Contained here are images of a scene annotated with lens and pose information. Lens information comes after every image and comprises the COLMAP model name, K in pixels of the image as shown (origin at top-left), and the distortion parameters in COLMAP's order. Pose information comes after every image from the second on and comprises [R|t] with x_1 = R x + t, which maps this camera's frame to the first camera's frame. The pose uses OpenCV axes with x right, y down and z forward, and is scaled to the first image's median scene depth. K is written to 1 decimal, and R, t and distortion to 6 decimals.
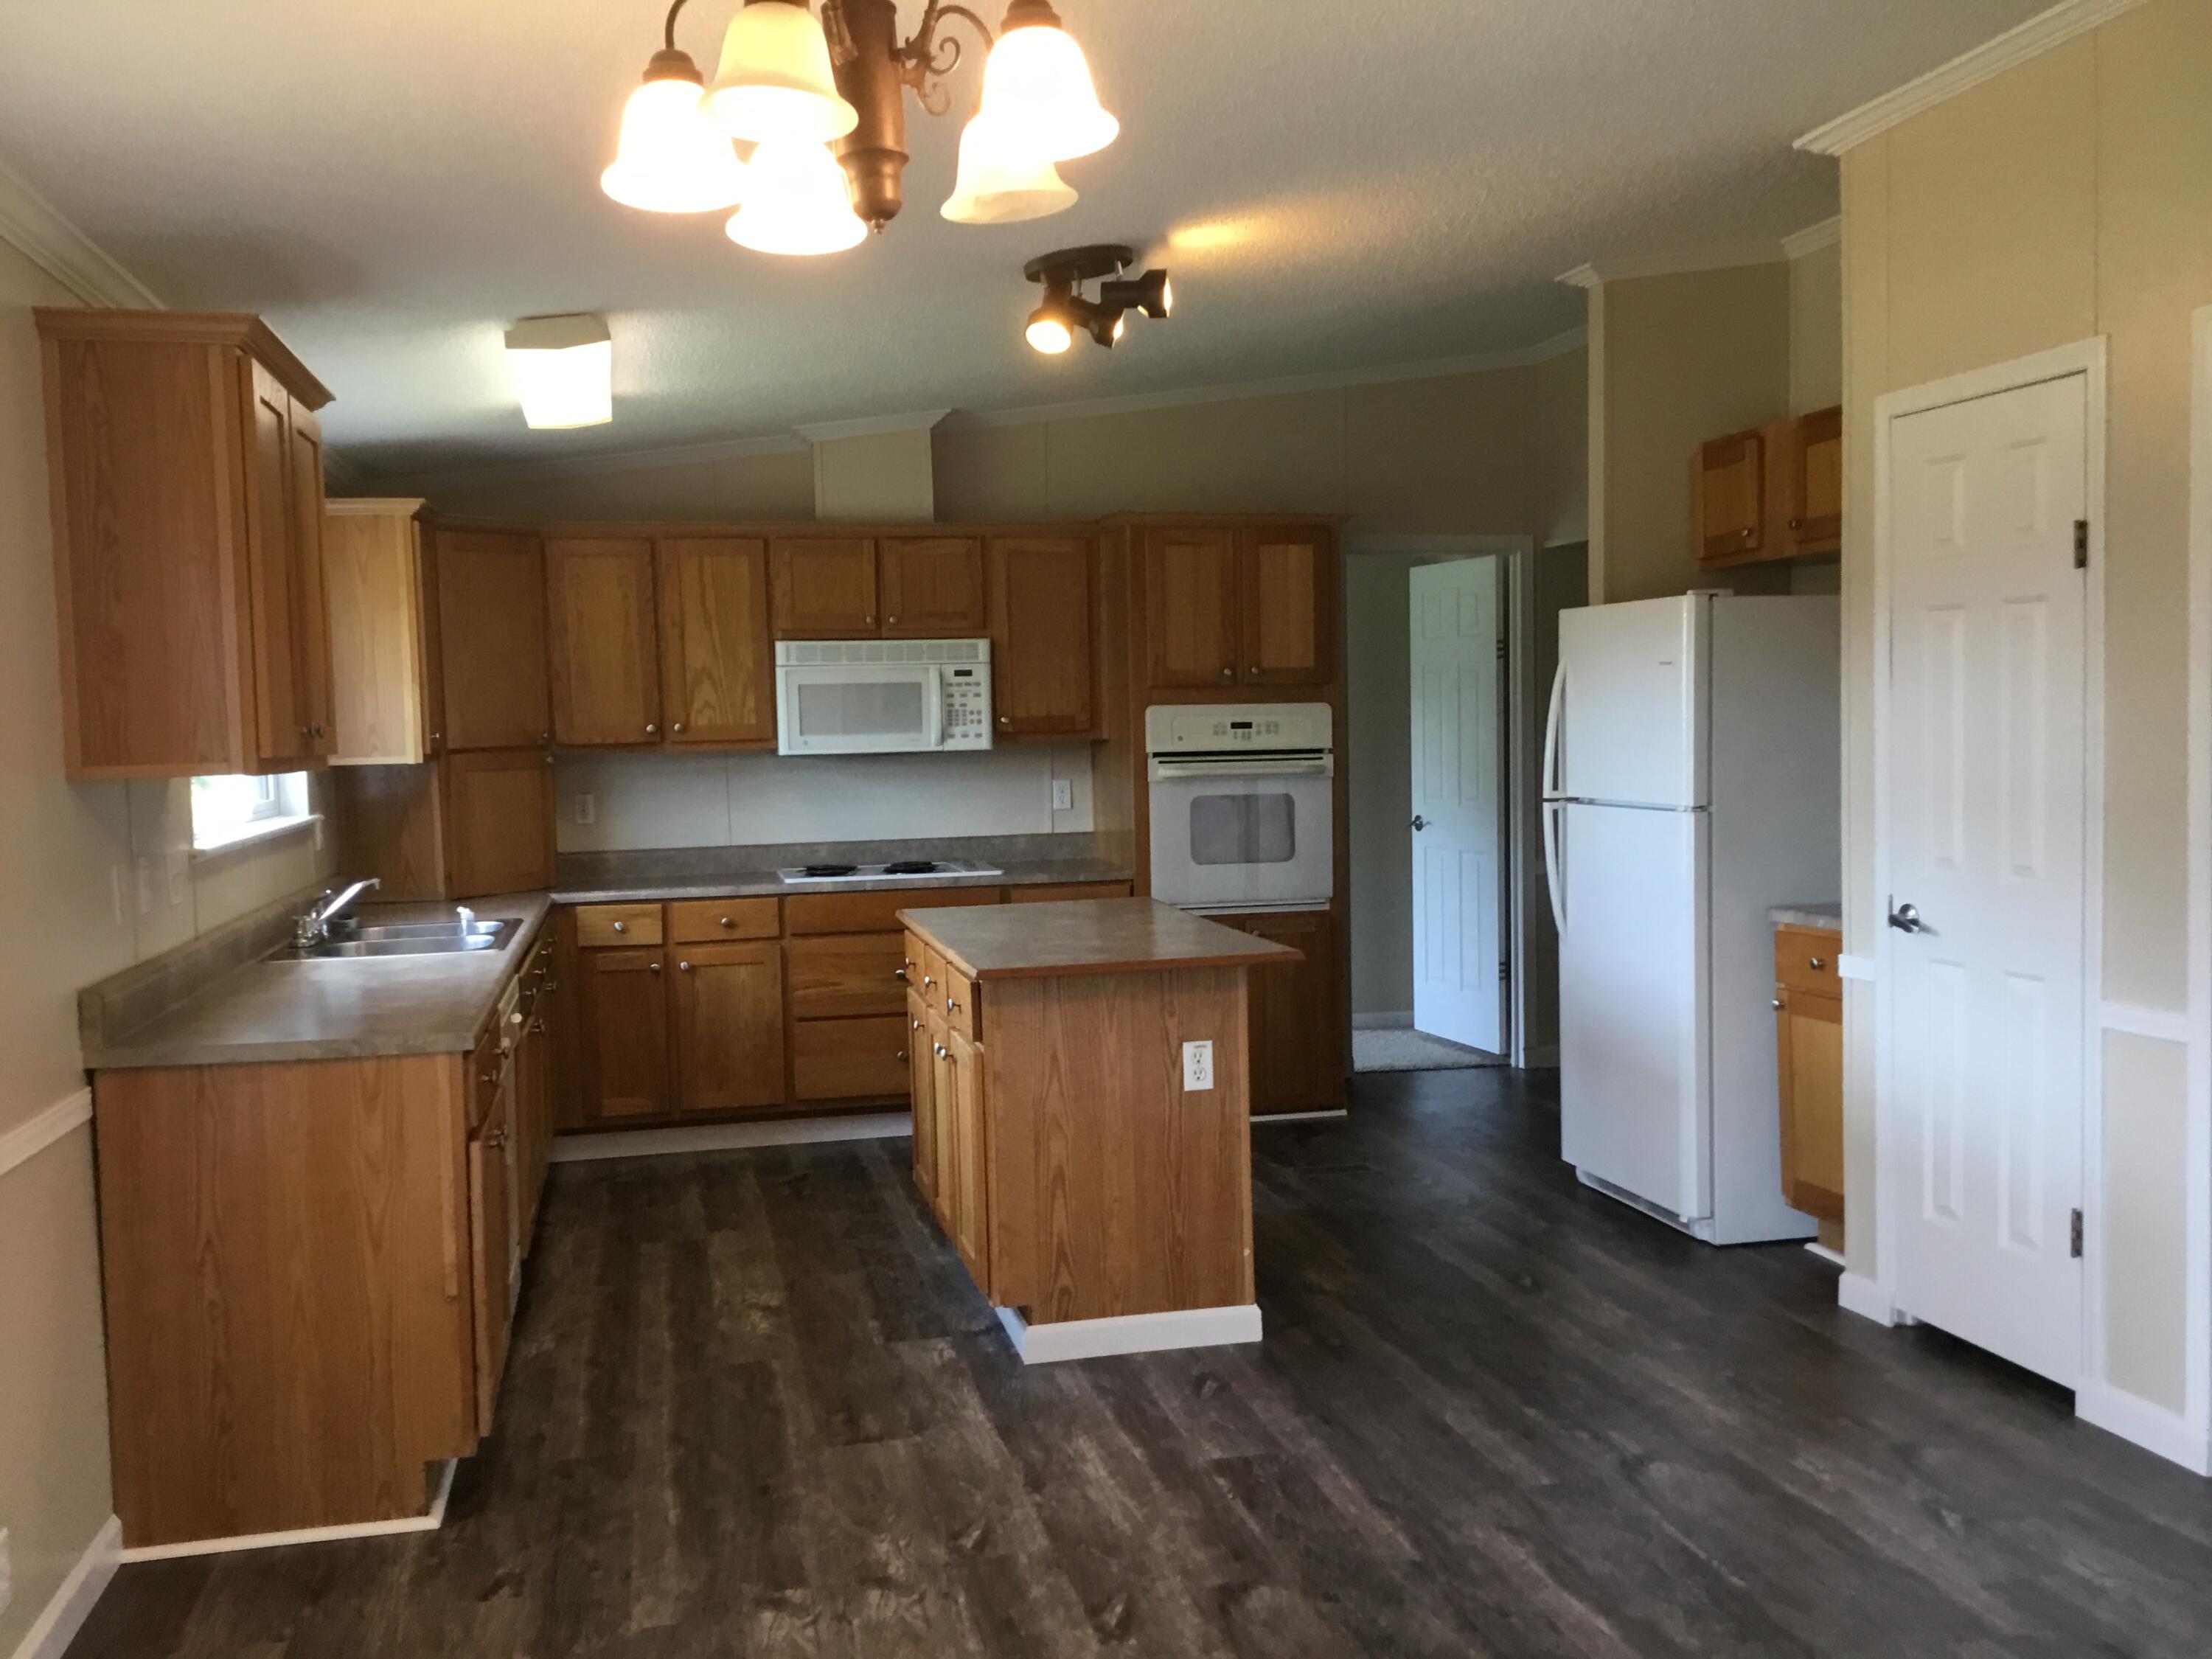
lens RADIAL K [[1987.1, 0, 1140.4], [0, 1987.1, 840.3], [0, 0, 1]] dist [0.128851, -0.210986]
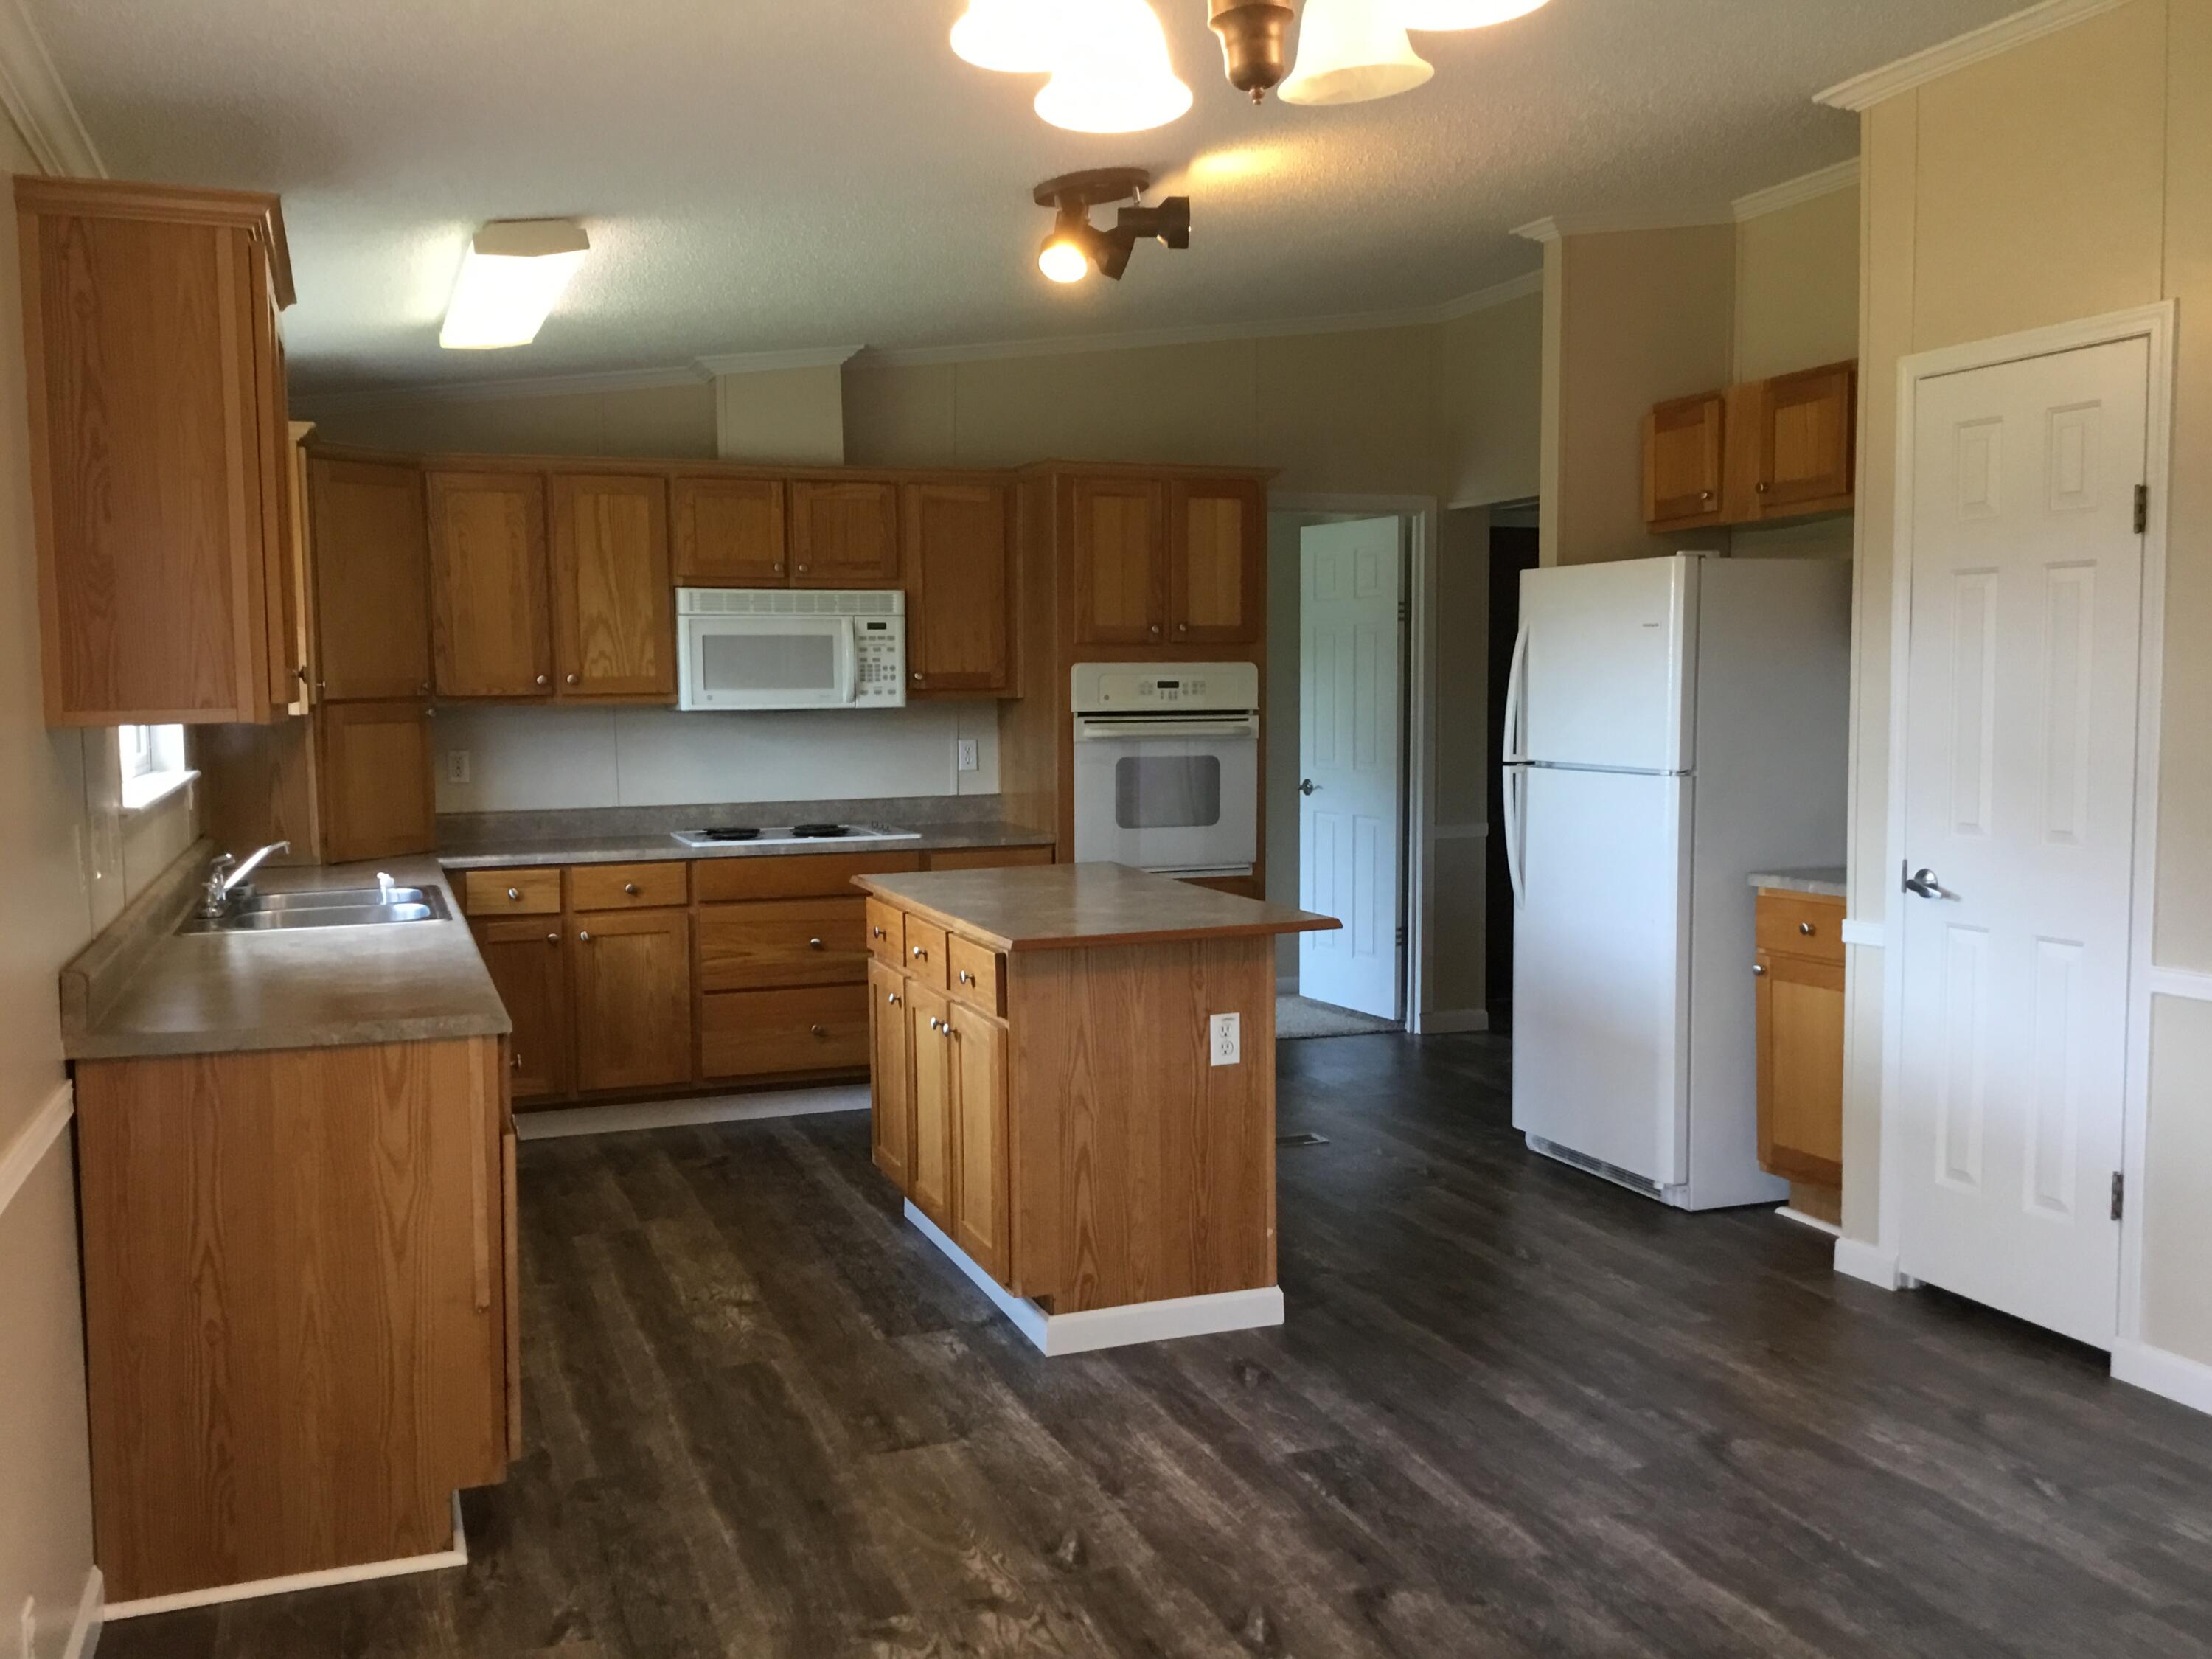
lens RADIAL K [[1987.1, 0, 1140.4], [0, 1987.1, 840.3], [0, 0, 1]] dist [0.128851, -0.210986]
pose [[0.991469, 0.001603, 0.130334, -0.116157], [-0.003955, 0.999834, 0.017790, 0.000956], [-0.130284, -0.018154, 0.991311, 0.052855]]
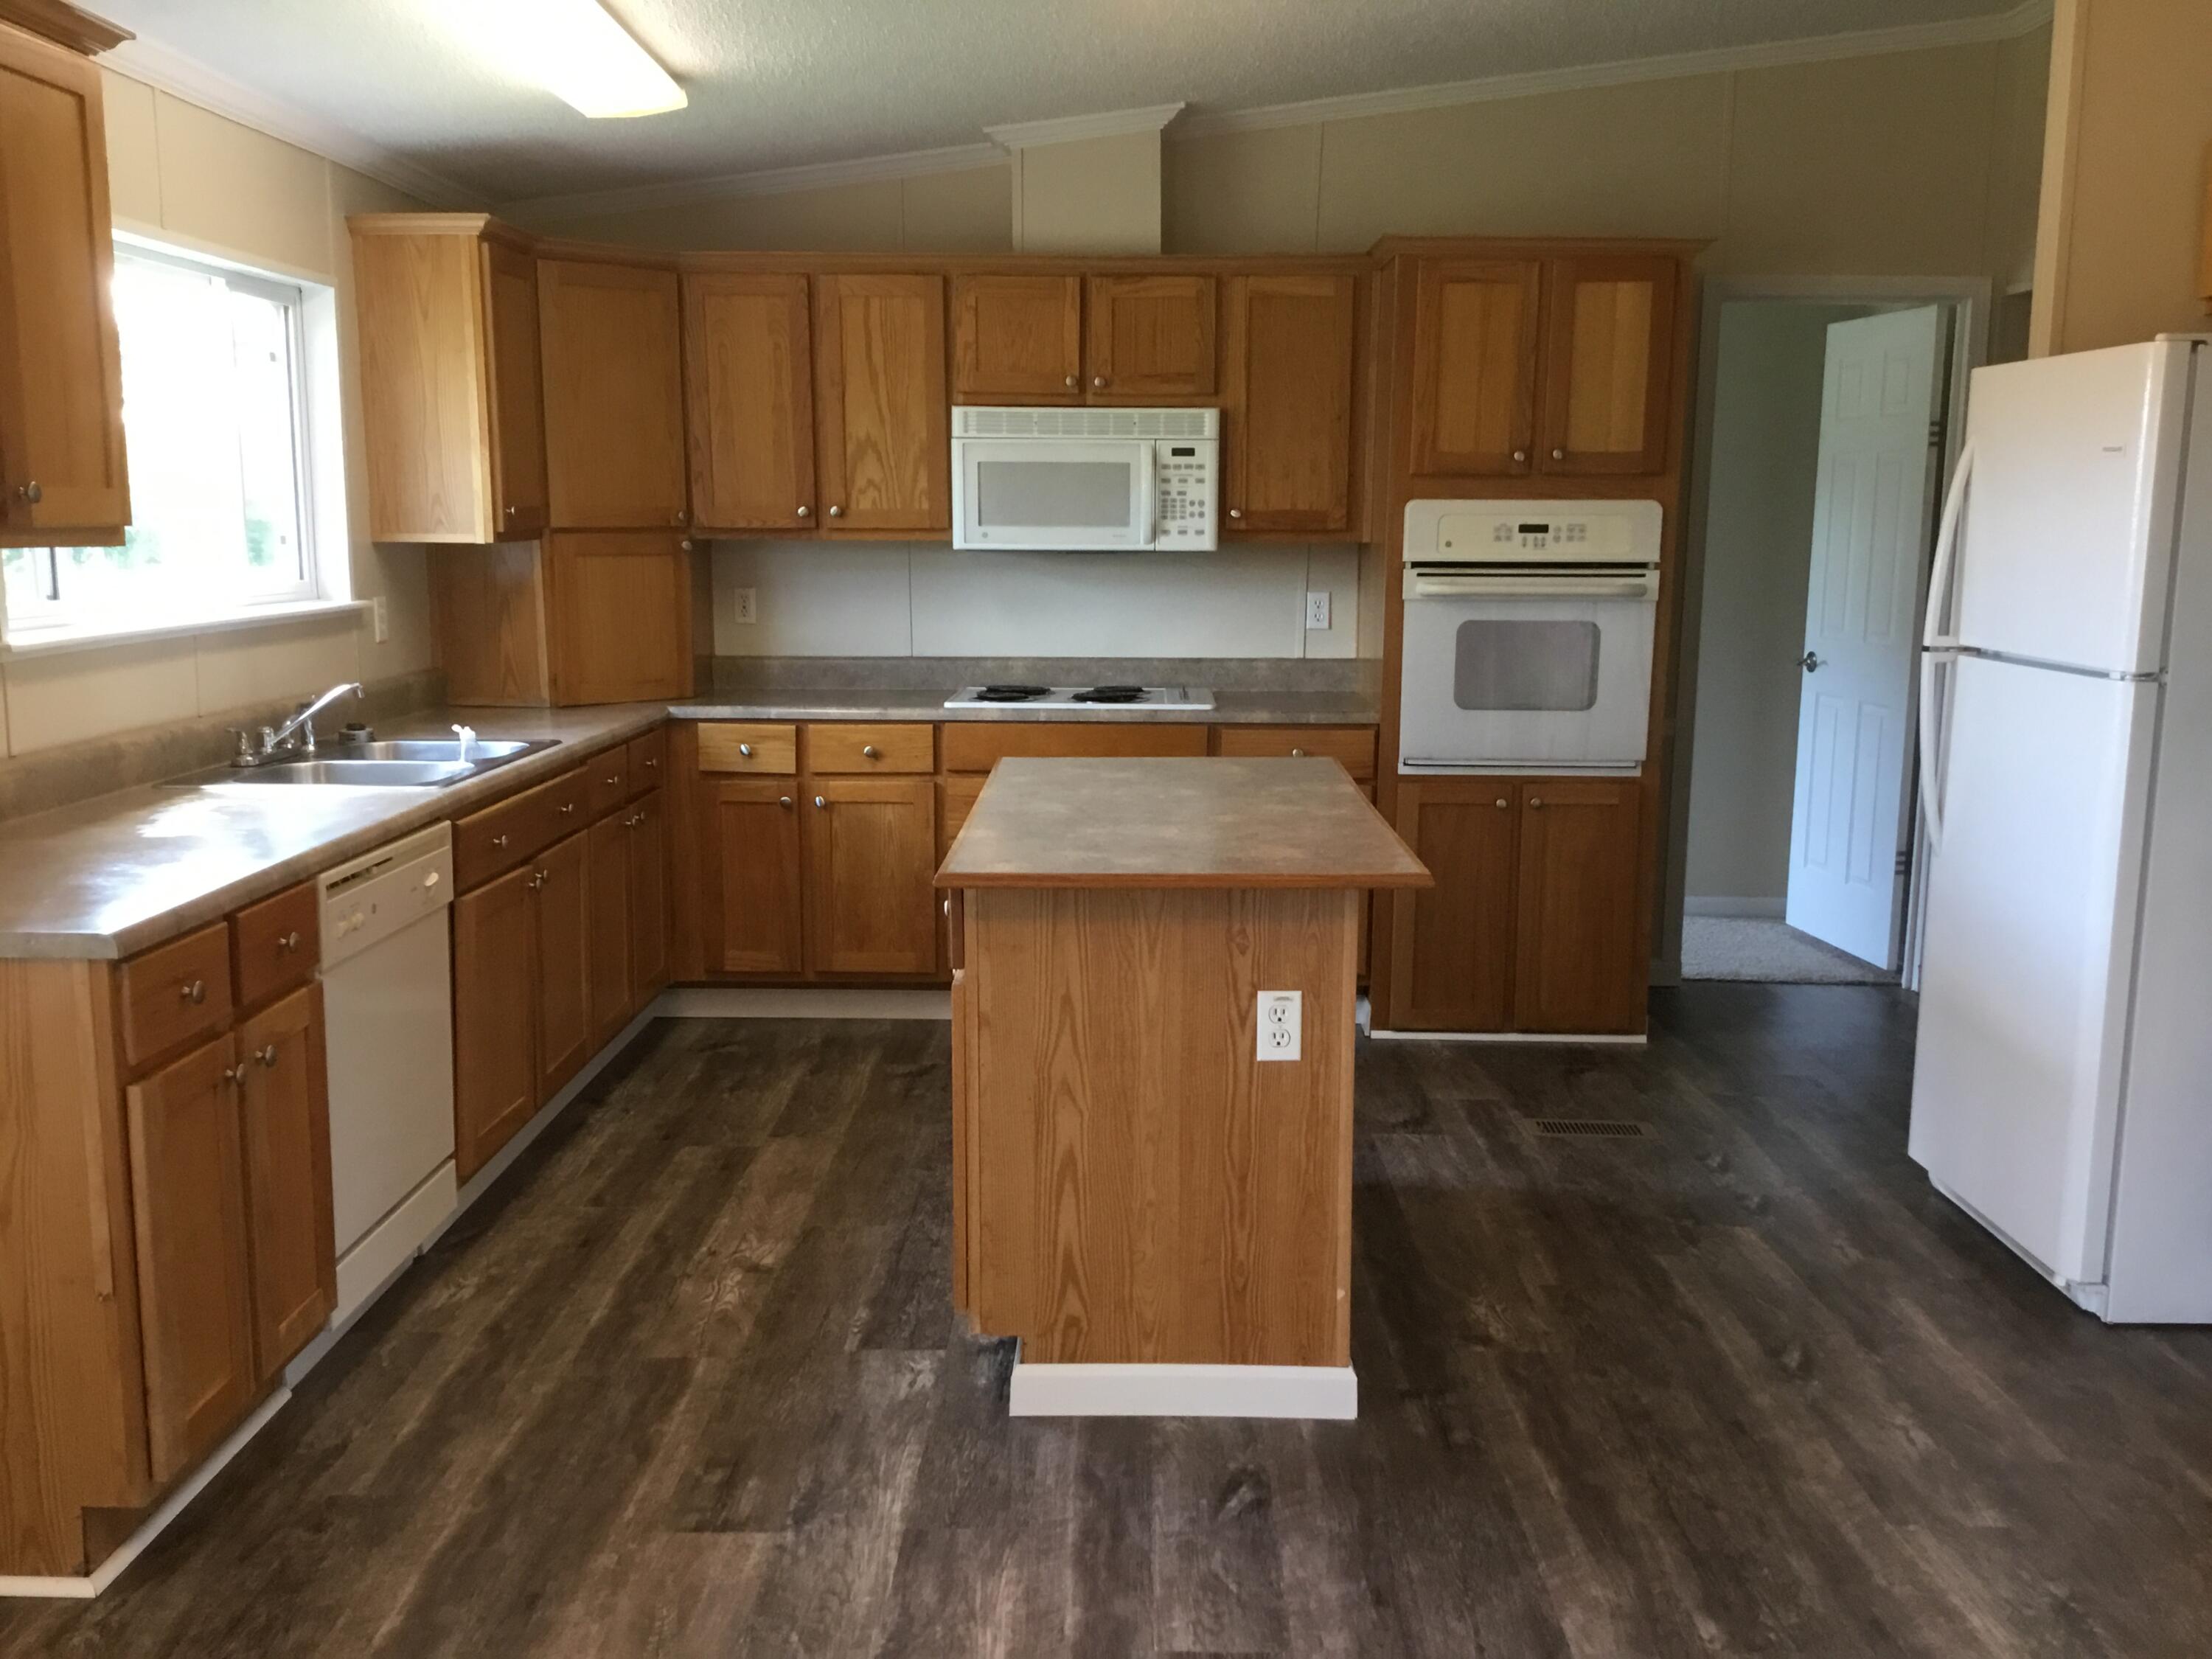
lens RADIAL K [[1987.1, 0, 1140.4], [0, 1987.1, 840.3], [0, 0, 1]] dist [0.128851, -0.210986]
pose [[0.970001, 0.067796, -0.233455, 0.119459], [-0.043897, 0.993387, 0.106091, -0.018477], [0.239104, -0.092661, 0.966563, 0.282450]]
